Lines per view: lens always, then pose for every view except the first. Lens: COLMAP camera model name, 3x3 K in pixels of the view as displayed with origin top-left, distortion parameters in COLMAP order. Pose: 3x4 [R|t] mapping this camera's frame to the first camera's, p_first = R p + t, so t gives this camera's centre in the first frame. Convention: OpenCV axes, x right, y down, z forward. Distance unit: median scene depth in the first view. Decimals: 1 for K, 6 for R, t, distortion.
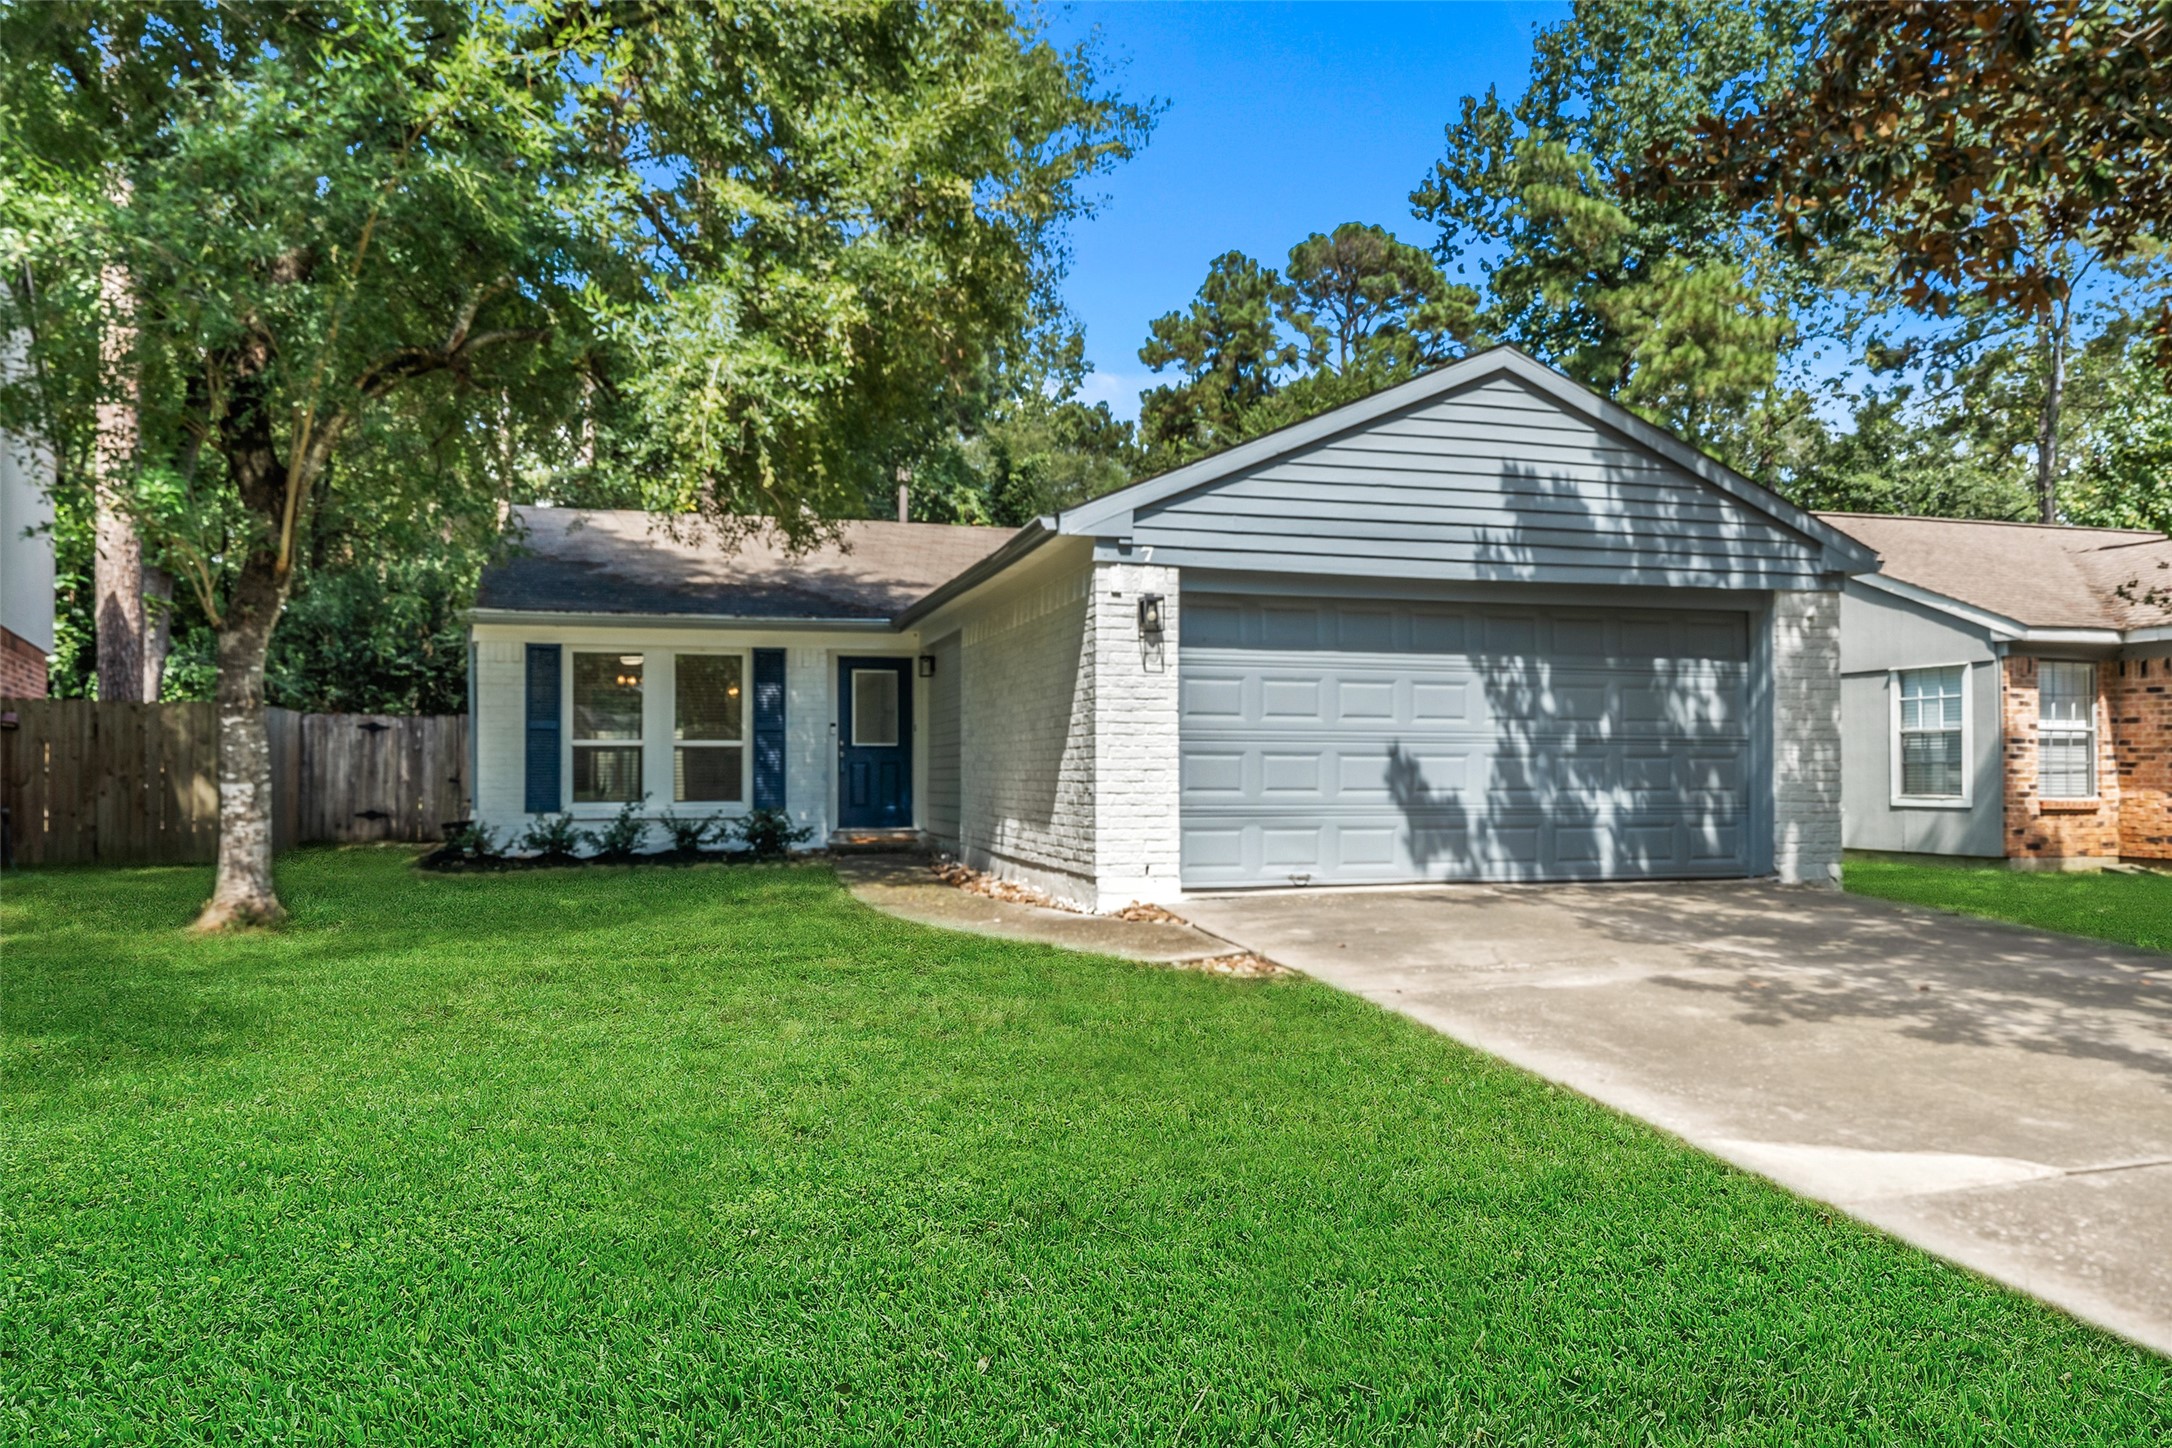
lens RADIAL K [[1482.7, 0, 1085.4], [0, 1482.7, 744.2], [0, 0, 1]] dist [0.001518, 0.000510]
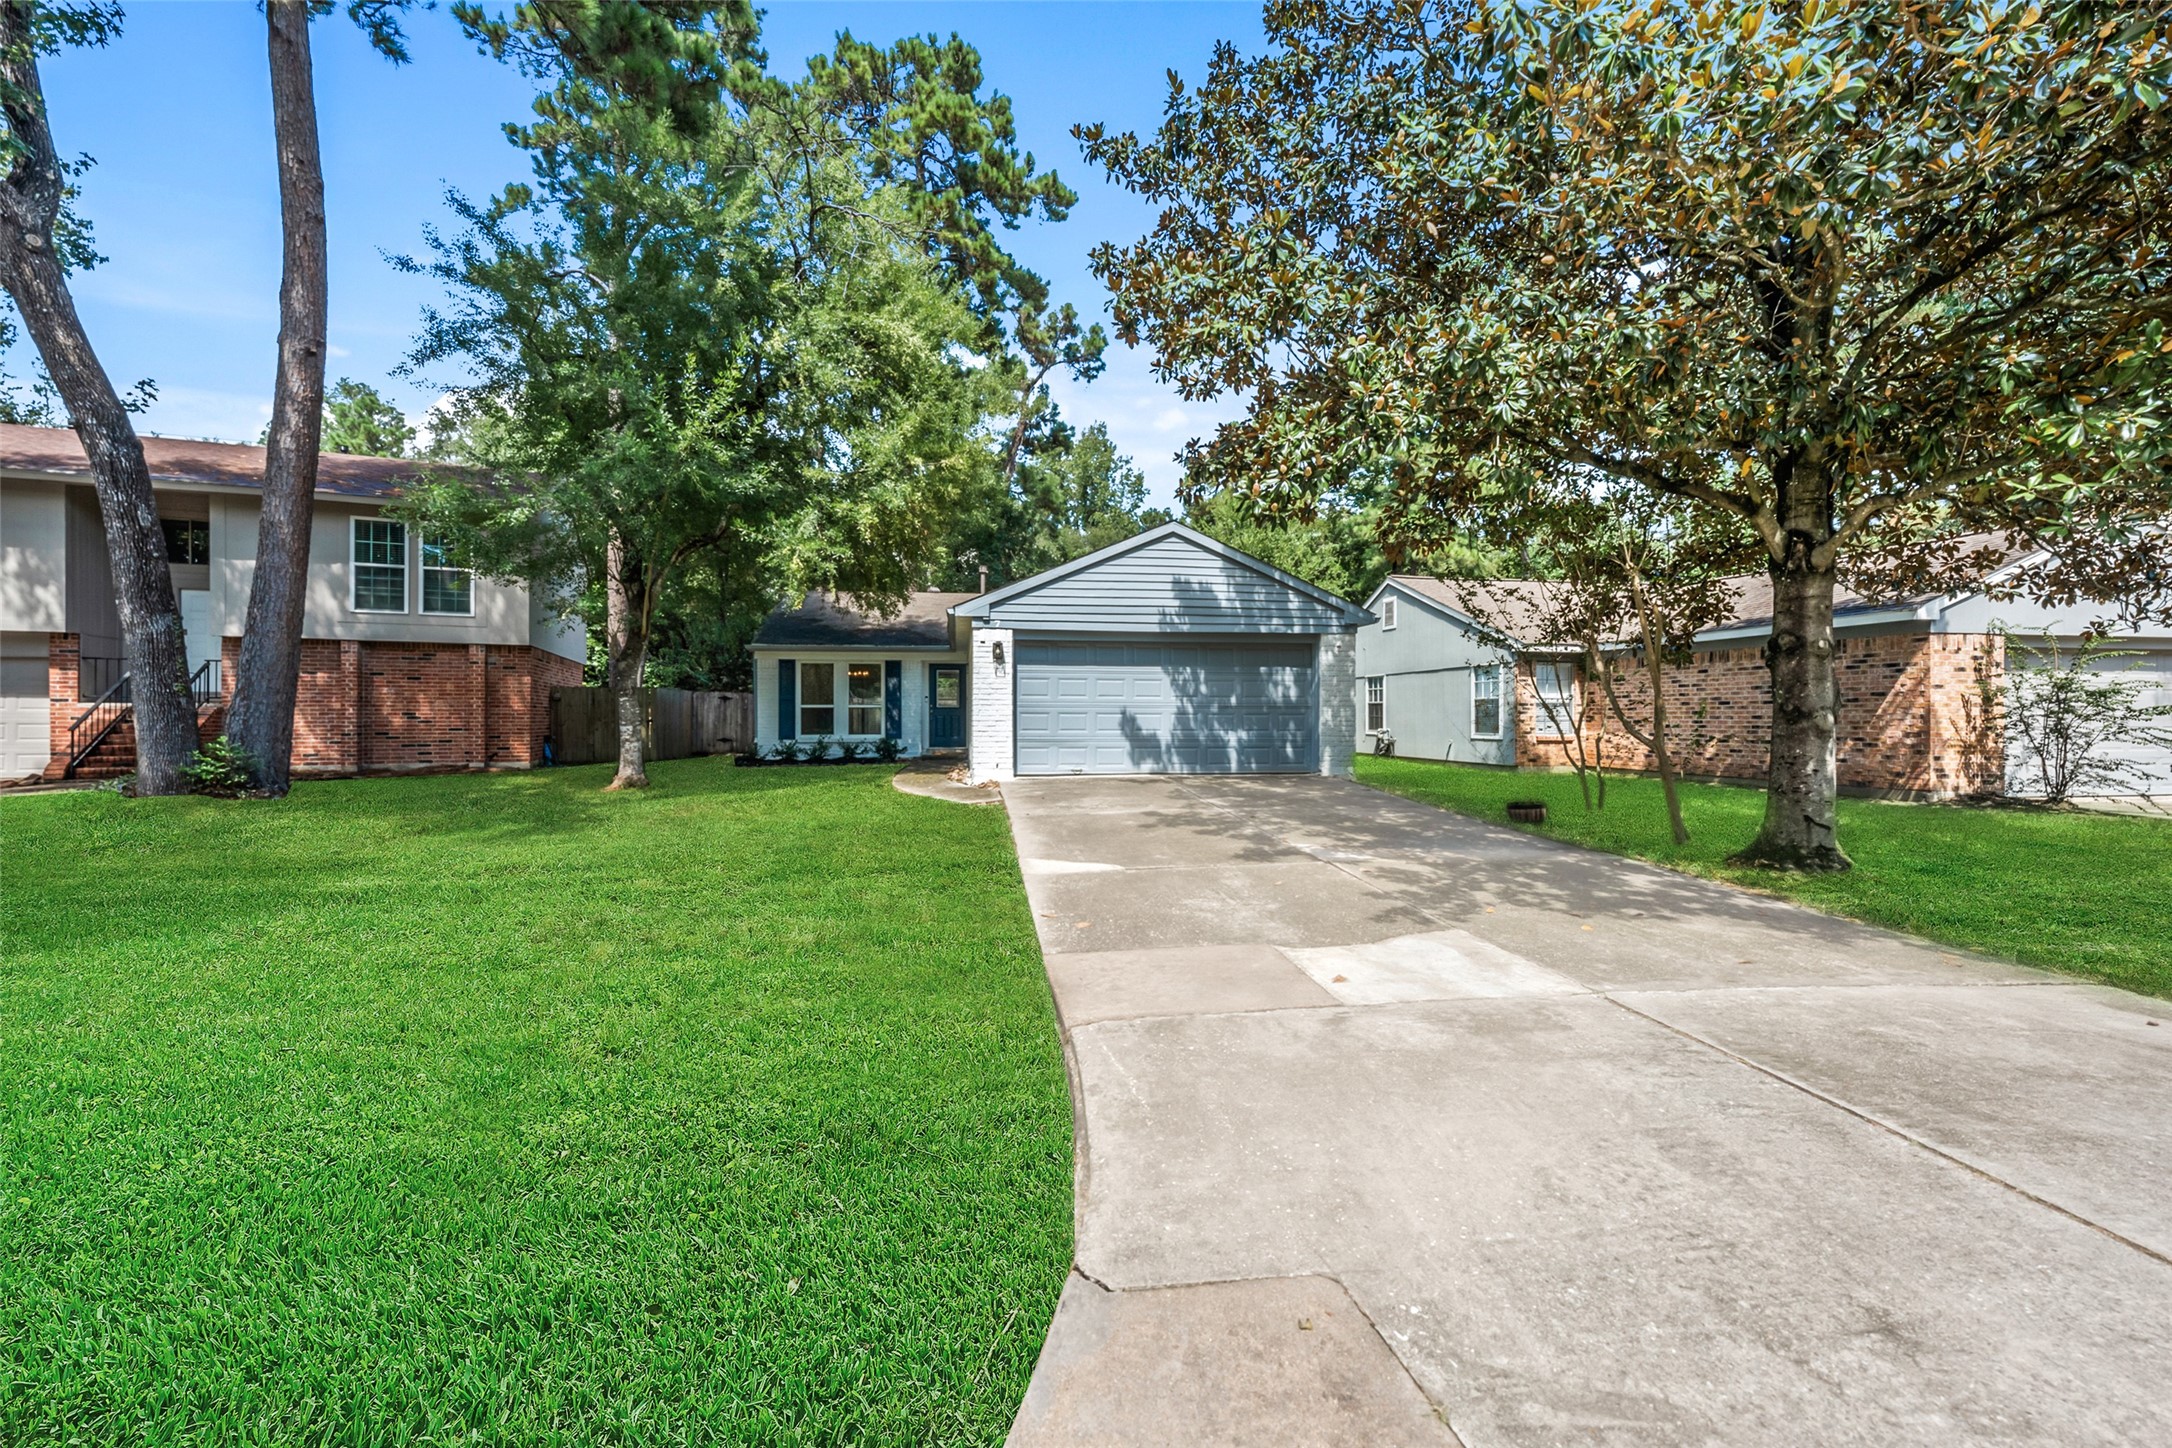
lens RADIAL K [[877.8, 0, 1085.5], [0, 877.8, 707.1], [0, 0, 1]] dist [-0.001274, 0.000591]
pose [[0.990502, -0.000884, -0.137497, 0.315301], [0.001964, 0.999968, 0.007719, -0.012049], [0.137486, -0.007915, 0.990472, -0.253158]]
